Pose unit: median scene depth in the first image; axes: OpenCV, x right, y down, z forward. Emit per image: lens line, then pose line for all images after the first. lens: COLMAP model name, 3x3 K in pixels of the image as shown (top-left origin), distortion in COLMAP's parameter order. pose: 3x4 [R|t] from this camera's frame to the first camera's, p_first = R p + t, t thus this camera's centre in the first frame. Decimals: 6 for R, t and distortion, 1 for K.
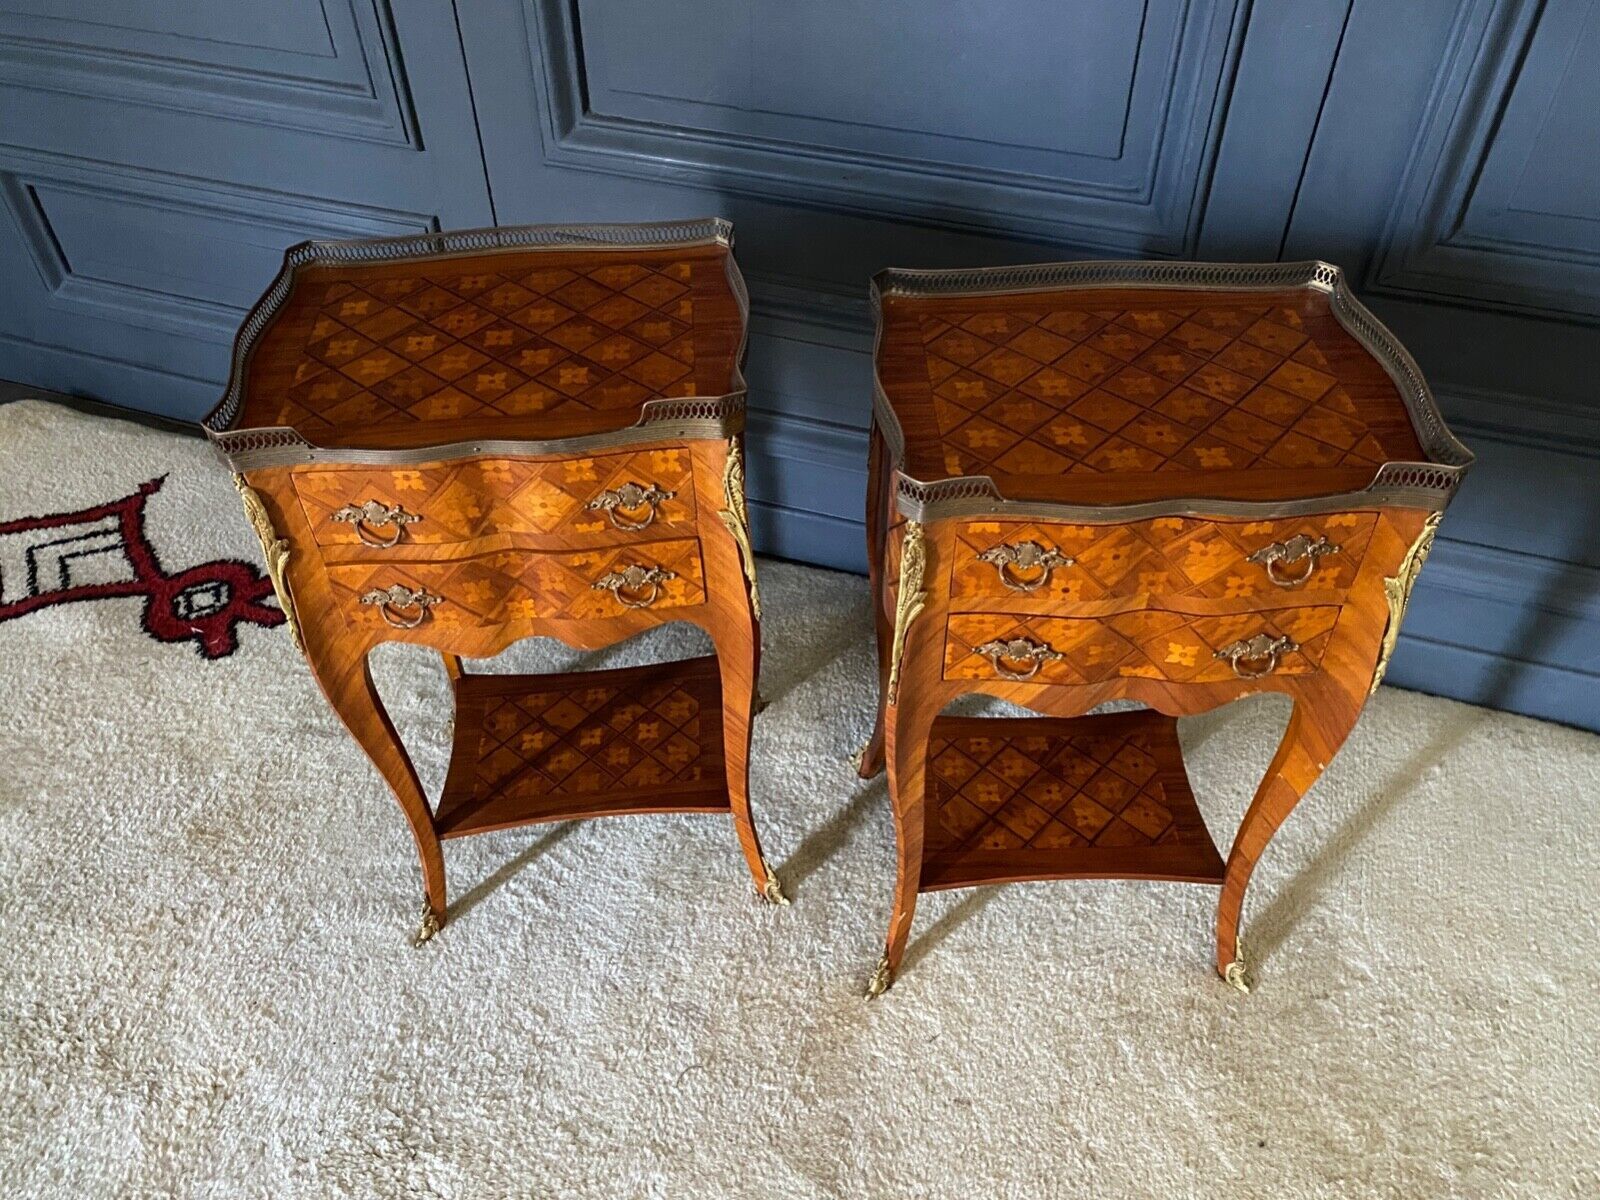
lens RADIAL K [[1214.1, 0, 832.8], [0, 1214.1, 588.6], [0, 0, 1]] dist [0.009218, -0.006075]
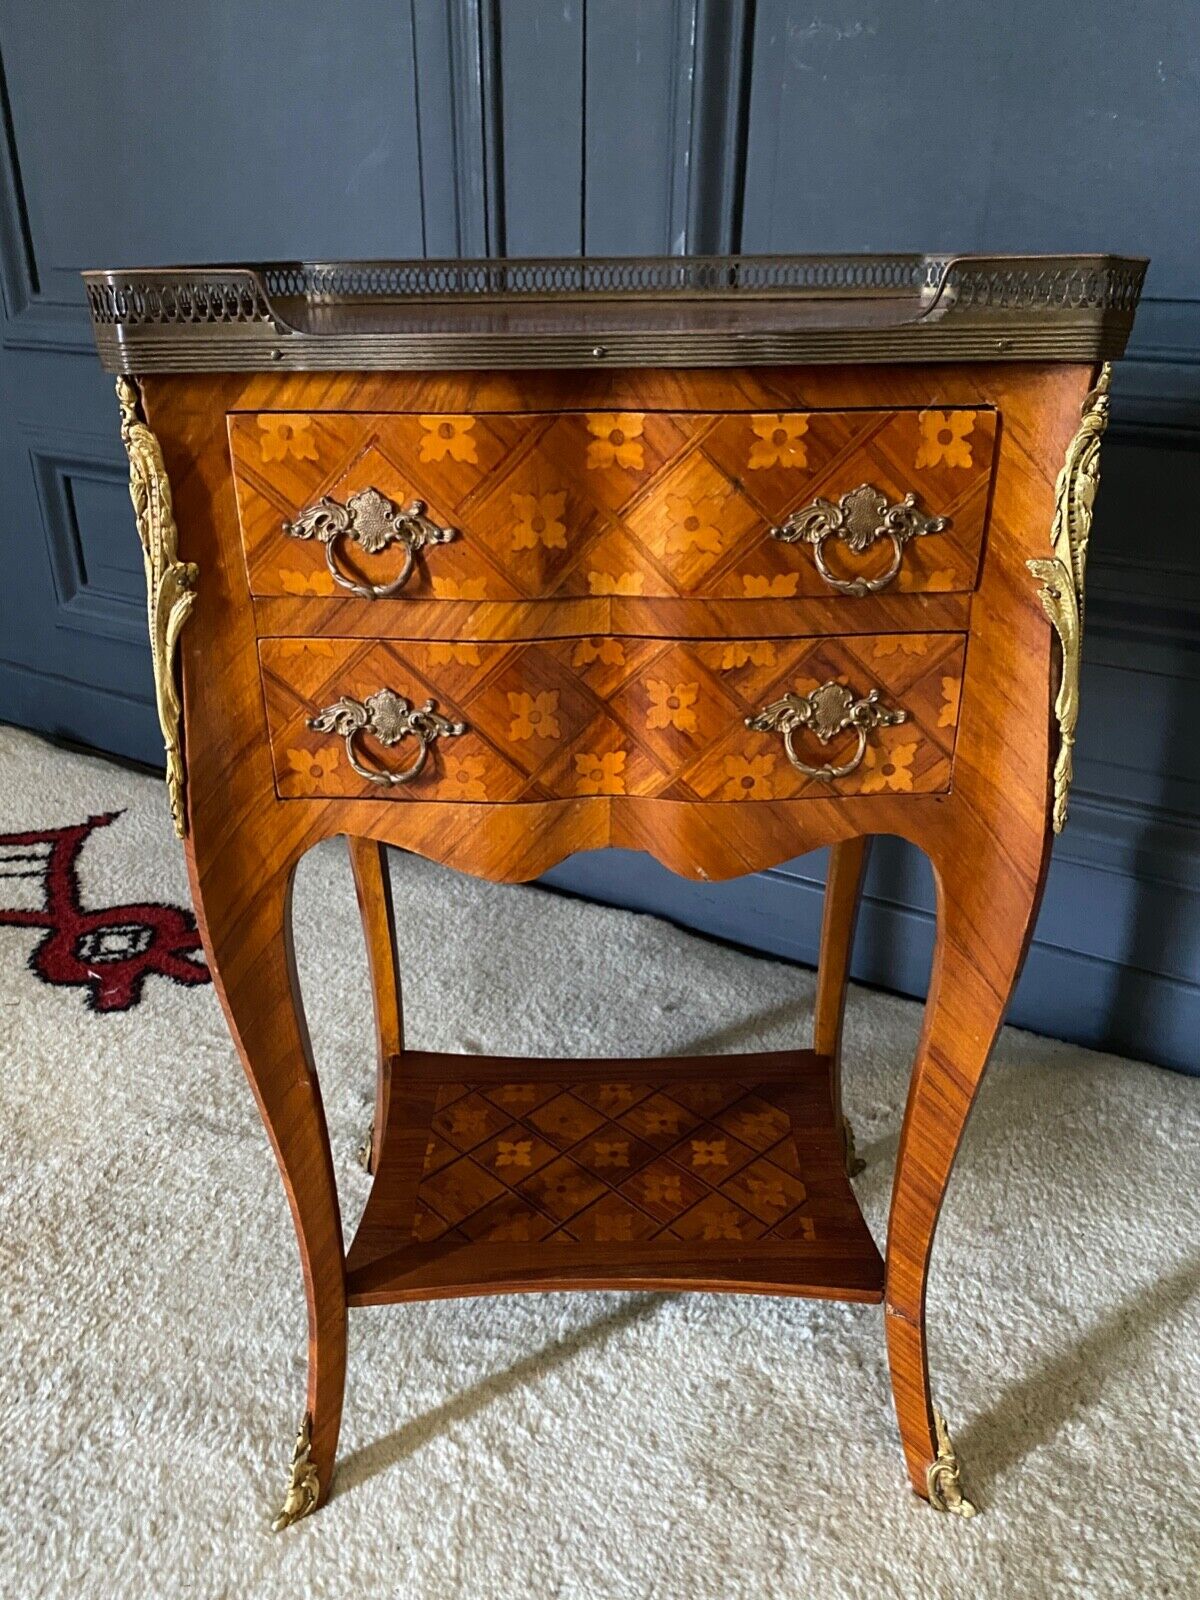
lens RADIAL K [[1214.1, 0, 594.8], [0, 1214.1, 805.7], [0, 0, 1]] dist [0.009218, -0.006075]
pose [[0.977080, 0.094512, -0.190741, -0.124101], [-0.149452, 0.942636, -0.298499, 0.137589], [0.151587, 0.320164, 0.935156, 0.410116]]
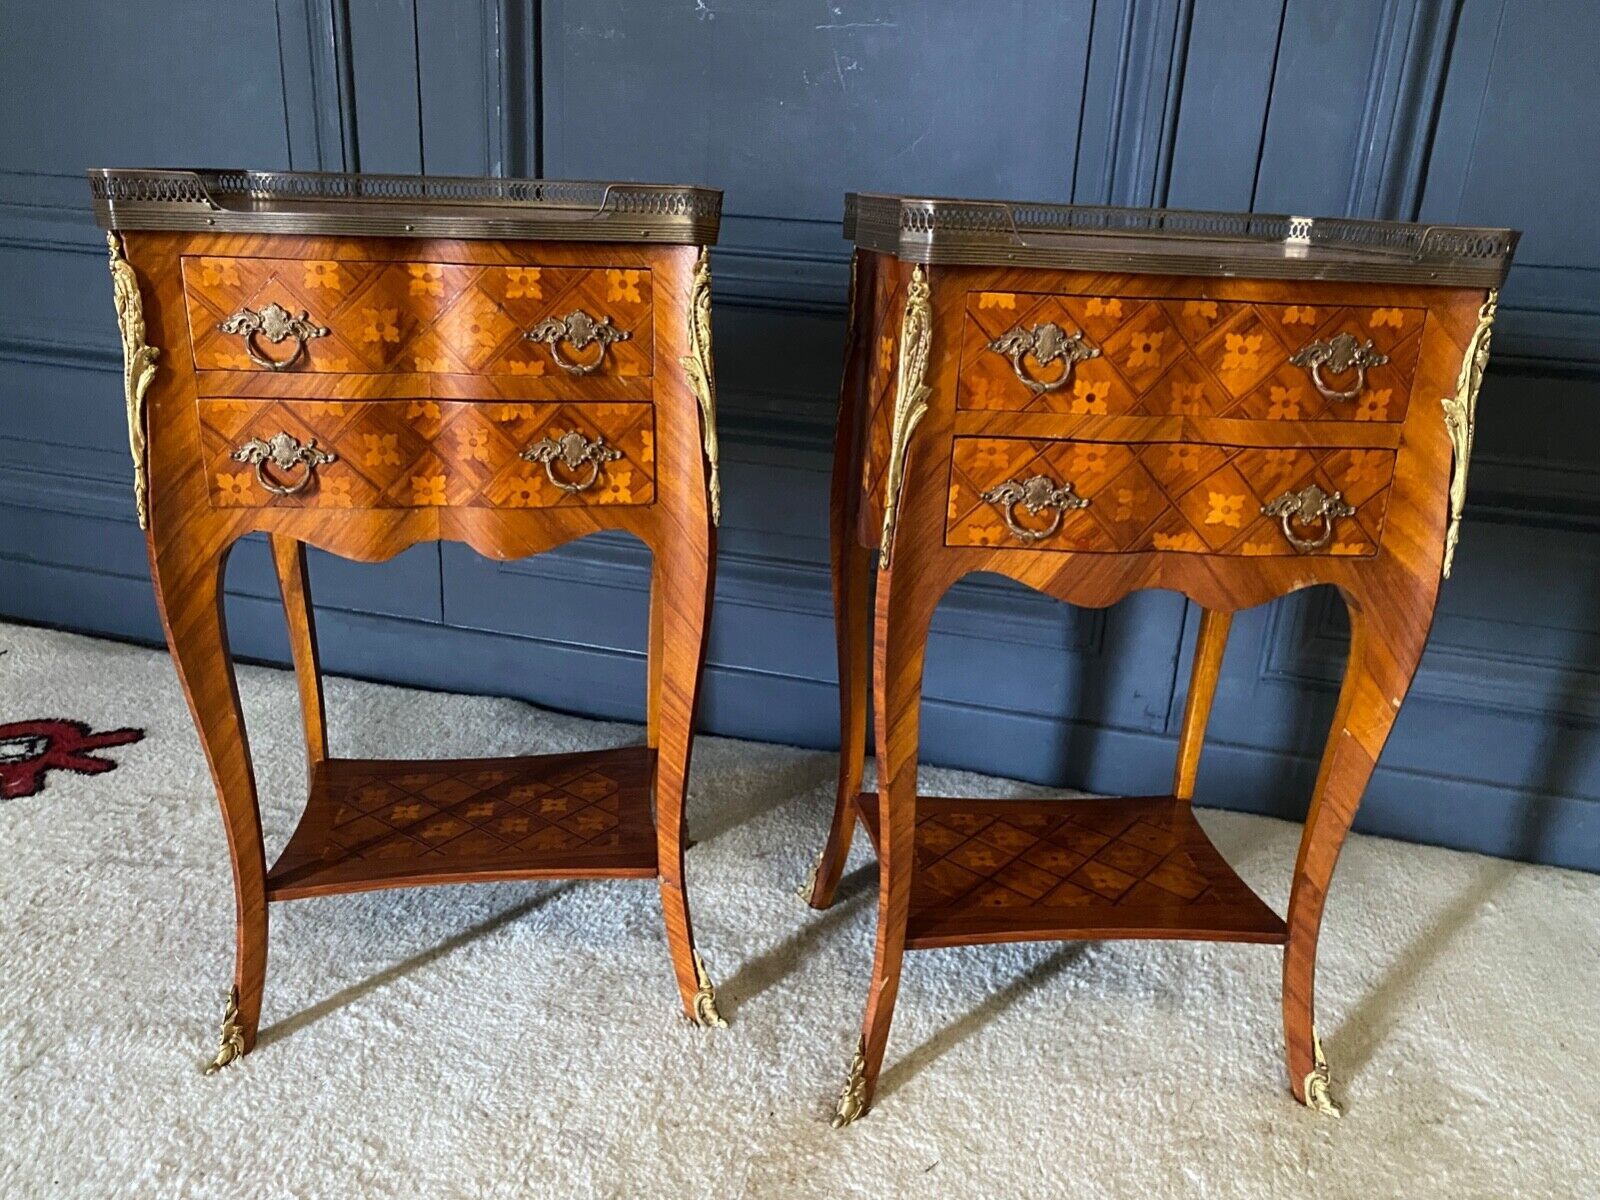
lens RADIAL K [[1214.1, 0, 821.9], [0, 1214.1, 601.1], [0, 0, 1]] dist [0.009218, -0.006075]
pose [[0.996864, 0.023146, 0.075676, -0.040427], [0.009694, 0.913352, -0.407056, 0.331283], [-0.078540, 0.406513, 0.910263, 0.201221]]
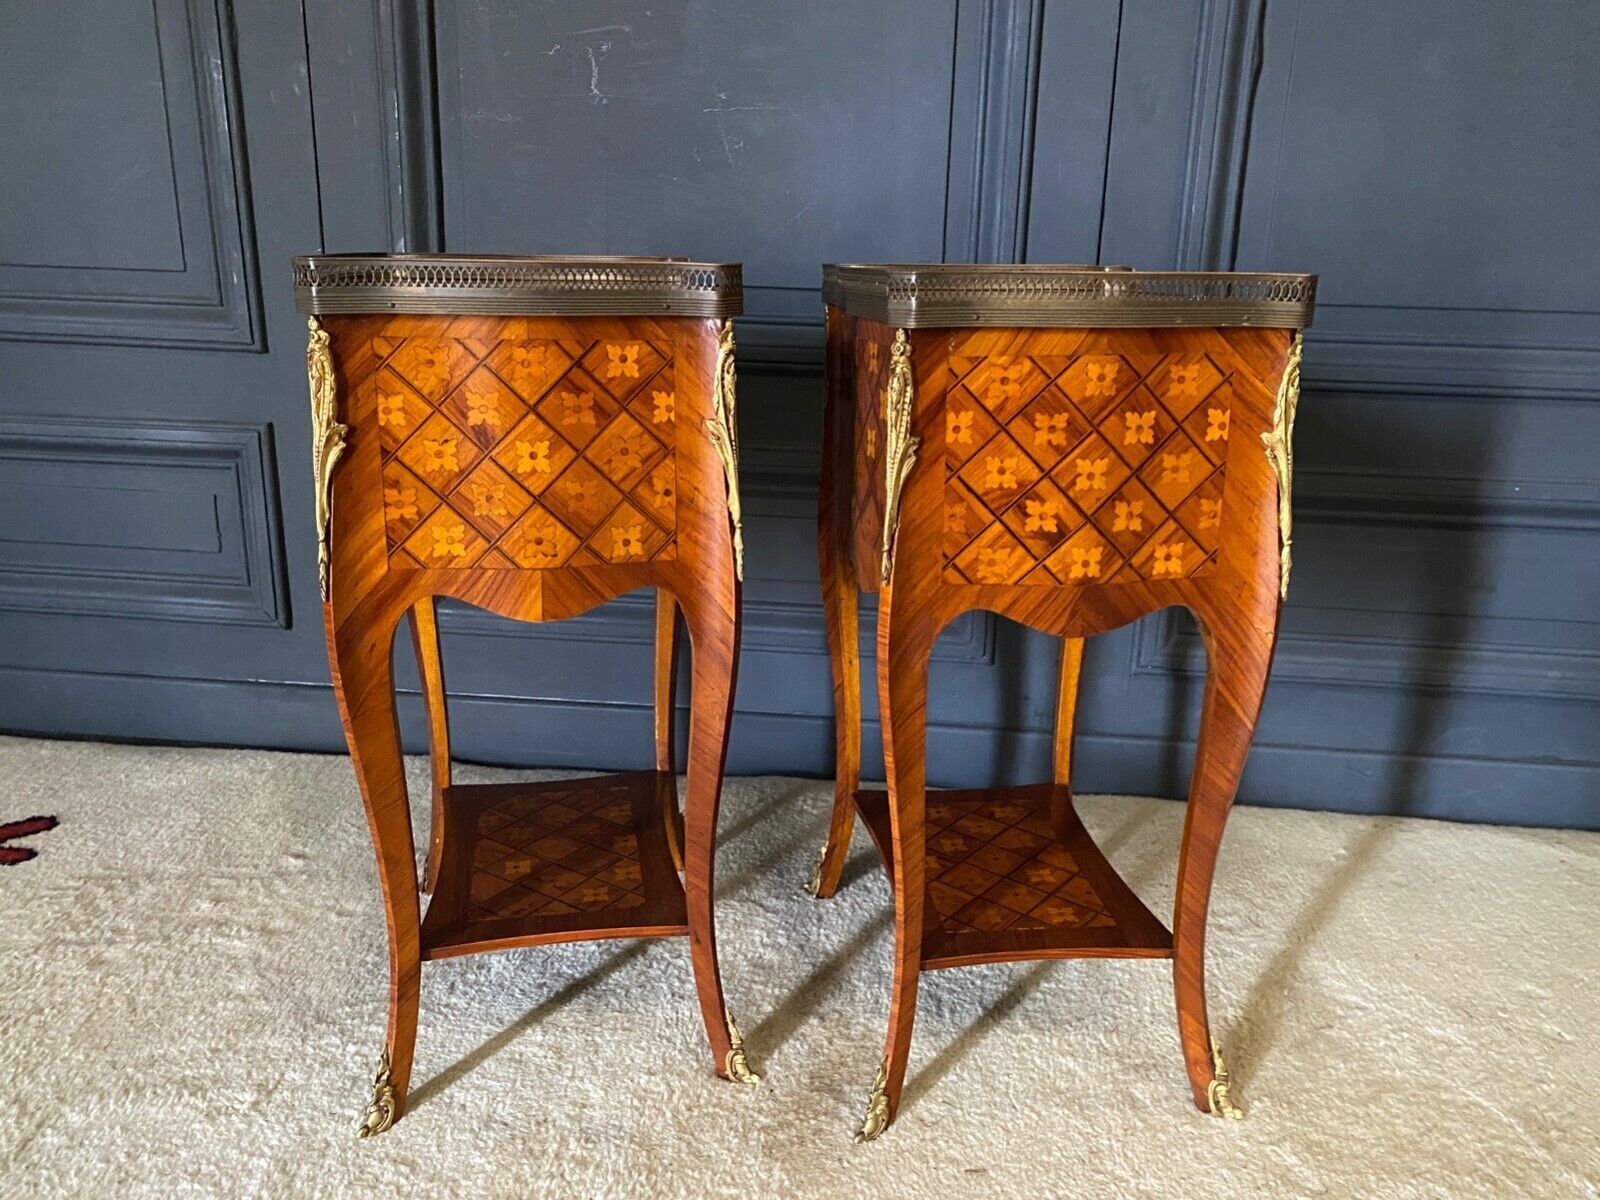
lens RADIAL K [[1214.1, 0, 834.8], [0, 1214.1, 603.1], [0, 0, 1]] dist [0.009218, -0.006075]
pose [[0.973200, -0.041330, 0.226215, -0.131000], [0.138864, 0.889730, -0.434854, 0.381411], [-0.183298, 0.454613, 0.871624, 0.143910]]
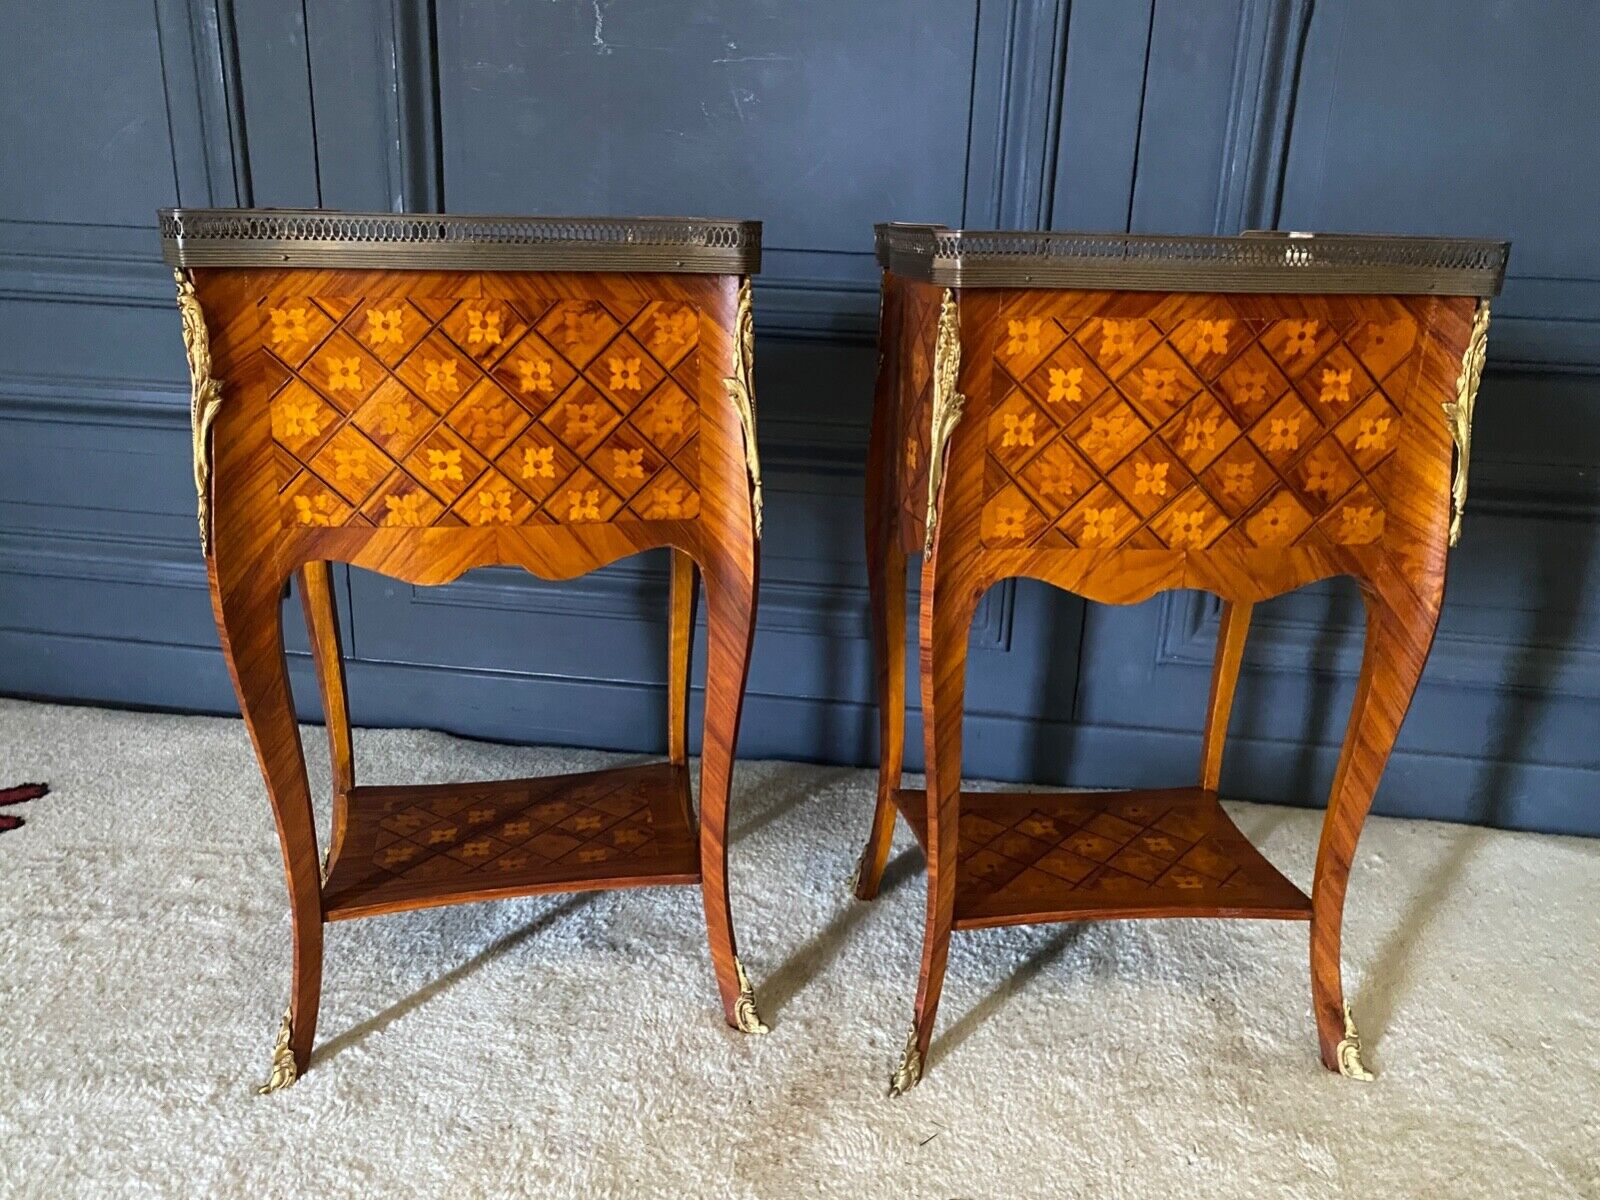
lens RADIAL K [[1214.1, 0, 815.5], [0, 1214.1, 601.2], [0, 0, 1]] dist [0.009218, -0.006075]
pose [[0.983305, -0.026871, 0.179970, -0.092884], [0.101288, 0.902476, -0.418662, 0.353741], [-0.151168, 0.429901, 0.890131, 0.179505]]
